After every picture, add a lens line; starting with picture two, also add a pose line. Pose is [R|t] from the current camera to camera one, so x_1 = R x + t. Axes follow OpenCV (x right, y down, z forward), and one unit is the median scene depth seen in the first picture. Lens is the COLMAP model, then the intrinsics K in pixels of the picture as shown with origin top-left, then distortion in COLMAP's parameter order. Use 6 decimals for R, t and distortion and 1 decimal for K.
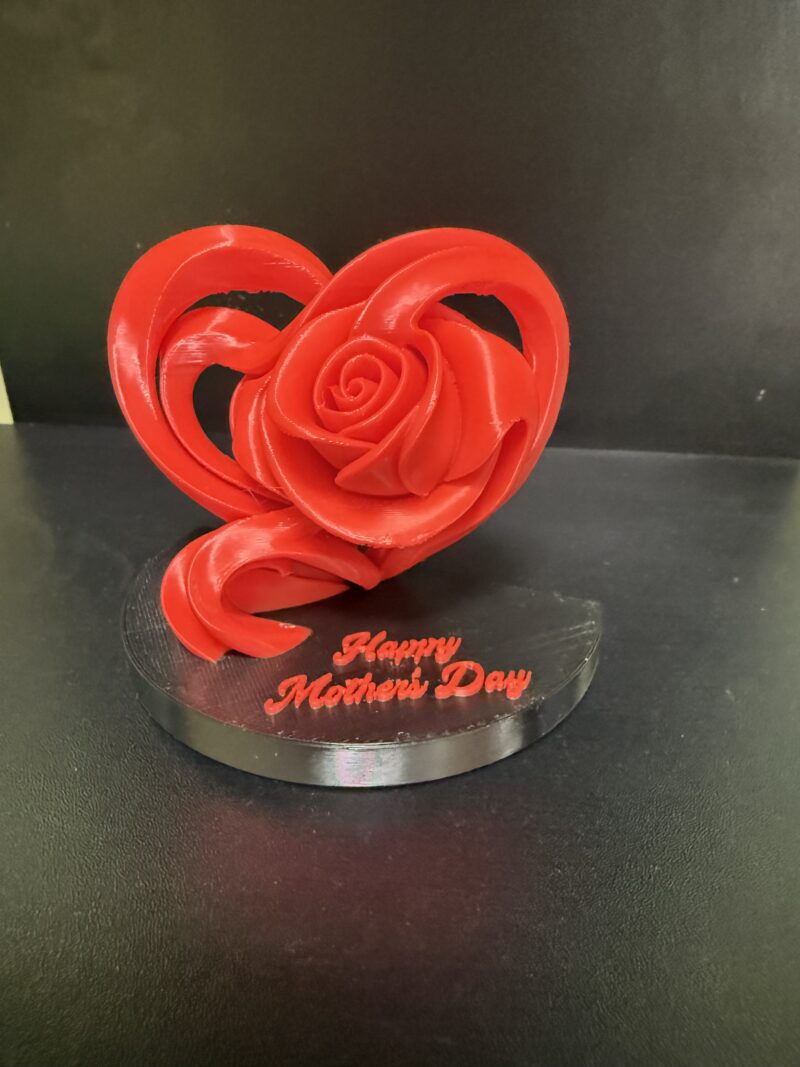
lens RADIAL K [[764.8, 0, 403.5], [0, 764.8, 536.0], [0, 0, 1]] dist [0.009839, -0.018033]
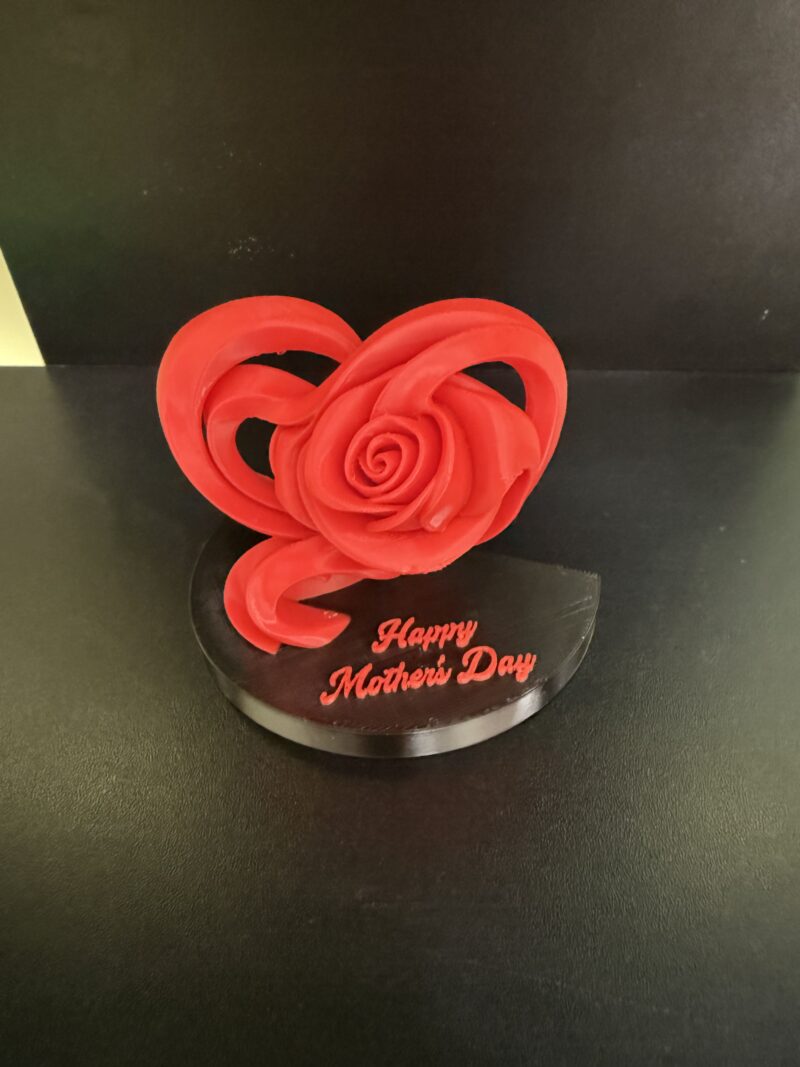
lens RADIAL K [[764.8, 0, 404.8], [0, 764.8, 530.2], [0, 0, 1]] dist [0.009839, -0.018033]
pose [[0.998744, -0.042701, -0.026206, -0.000556], [0.047648, 0.971207, 0.233424, -0.309409], [0.015484, -0.234379, 0.972022, -0.133794]]
